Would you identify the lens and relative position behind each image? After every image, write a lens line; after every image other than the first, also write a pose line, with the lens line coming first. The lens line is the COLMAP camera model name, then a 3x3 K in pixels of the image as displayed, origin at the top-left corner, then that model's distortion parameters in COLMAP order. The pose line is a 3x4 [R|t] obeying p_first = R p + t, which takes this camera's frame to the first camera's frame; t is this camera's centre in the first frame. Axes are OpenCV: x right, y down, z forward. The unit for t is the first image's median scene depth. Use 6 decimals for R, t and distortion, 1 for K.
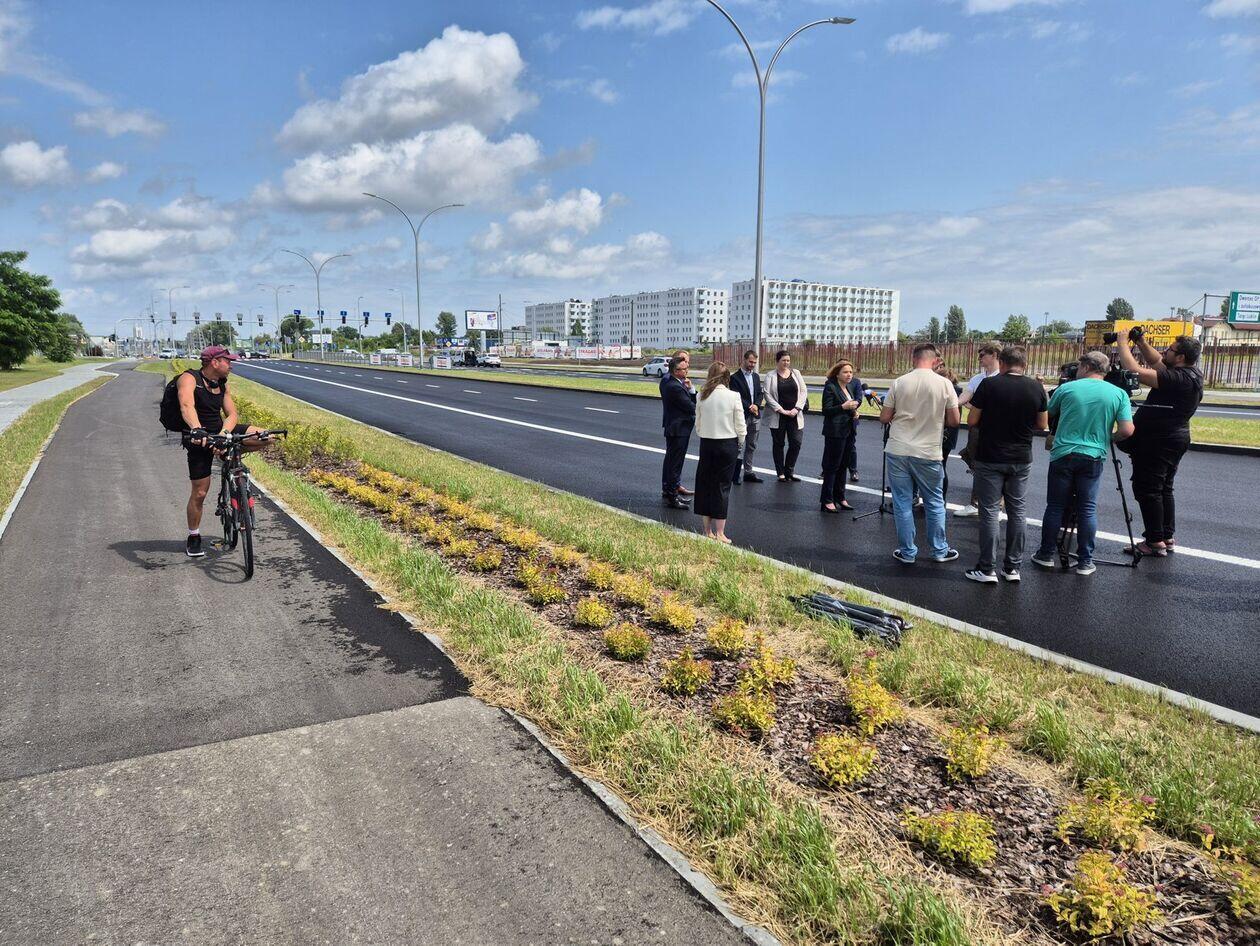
lens RADIAL K [[860.1, 0, 622.7], [0, 860.1, 475.7], [0, 0, 1]] dist [0.041191, -0.047080]
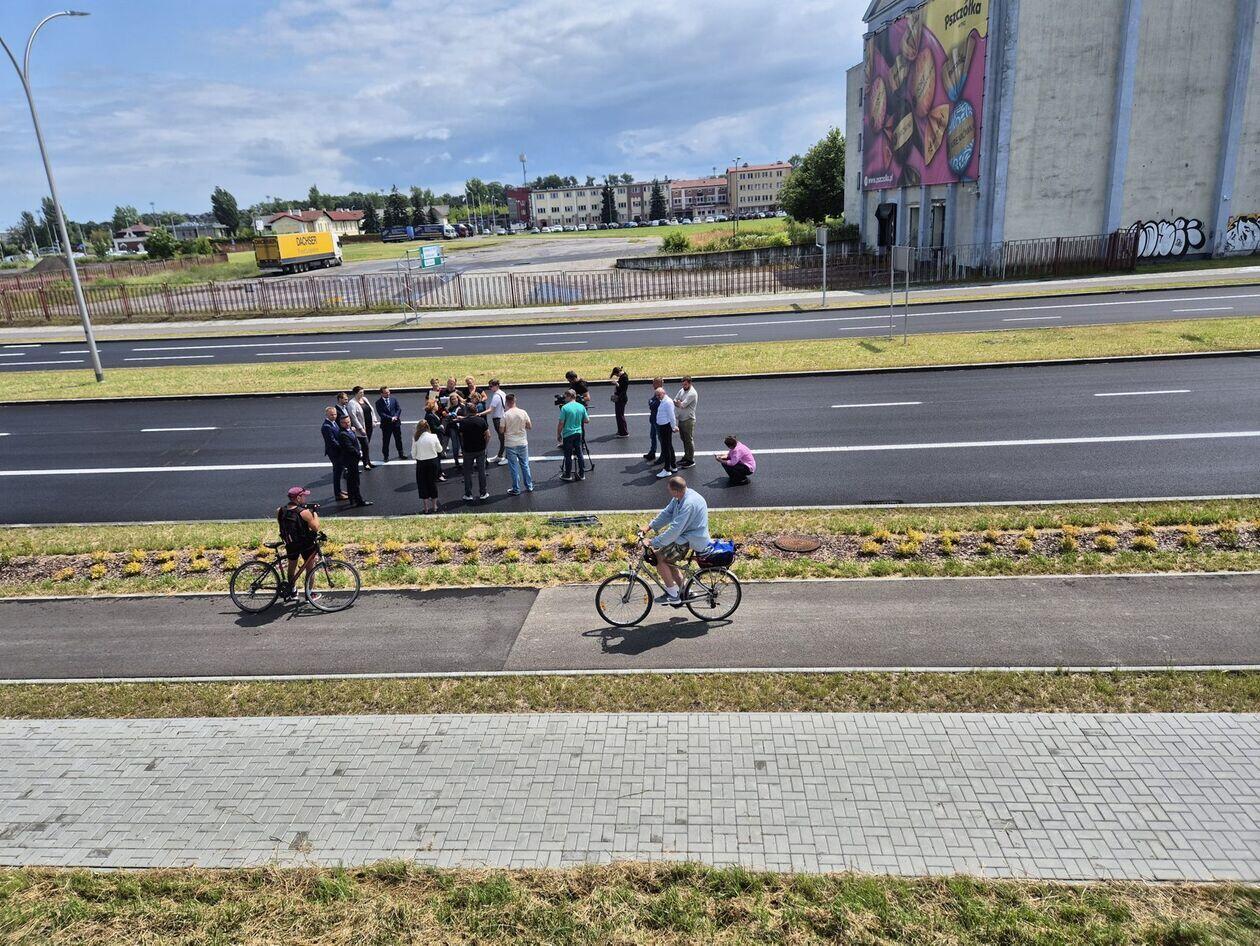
lens RADIAL K [[860.1, 0, 630.4], [0, 860.1, 472.8], [0, 0, 1]] dist [0.041191, -0.047080]
pose [[0.563287, -0.284353, 0.775790, -0.834634], [0.173487, 0.958689, 0.225426, -0.278587], [-0.807843, 0.007610, 0.589349, -0.366715]]
